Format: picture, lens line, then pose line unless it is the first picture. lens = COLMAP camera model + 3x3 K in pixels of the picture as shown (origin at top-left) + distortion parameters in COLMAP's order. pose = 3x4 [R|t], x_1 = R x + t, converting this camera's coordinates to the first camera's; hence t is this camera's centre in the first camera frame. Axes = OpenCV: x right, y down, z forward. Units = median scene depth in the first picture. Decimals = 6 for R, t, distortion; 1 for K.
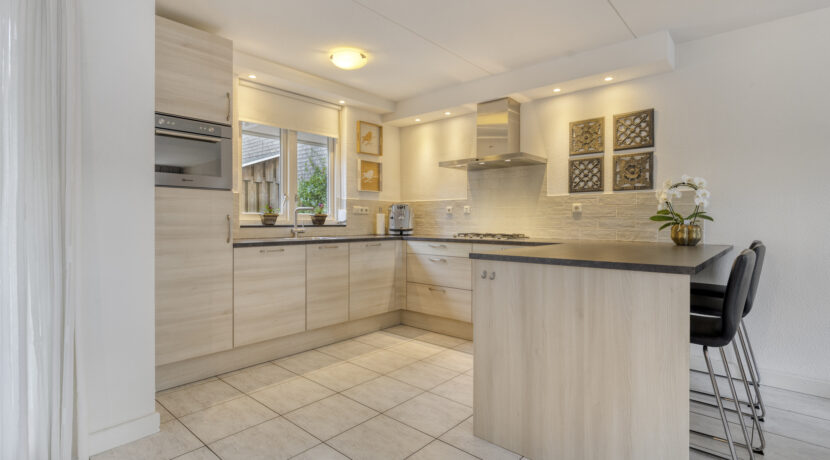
lens RADIAL K [[401.7, 0, 415.0], [0, 401.7, 230.0], [0, 0, 1]] dist [-0.025920, -0.000267]
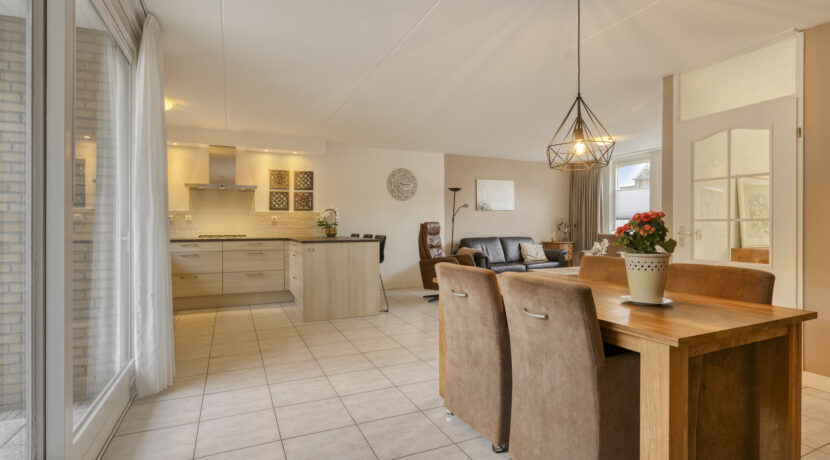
lens RADIAL K [[401.7, 0, 415.0], [0, 401.7, 230.0], [0, 0, 1]] dist [-0.025920, -0.000267]
pose [[0.409981, -0.010658, 0.912032, -0.975558], [0.022164, 0.999753, 0.001719, 0.004022], [-0.911825, 0.019510, 0.410116, -0.291969]]
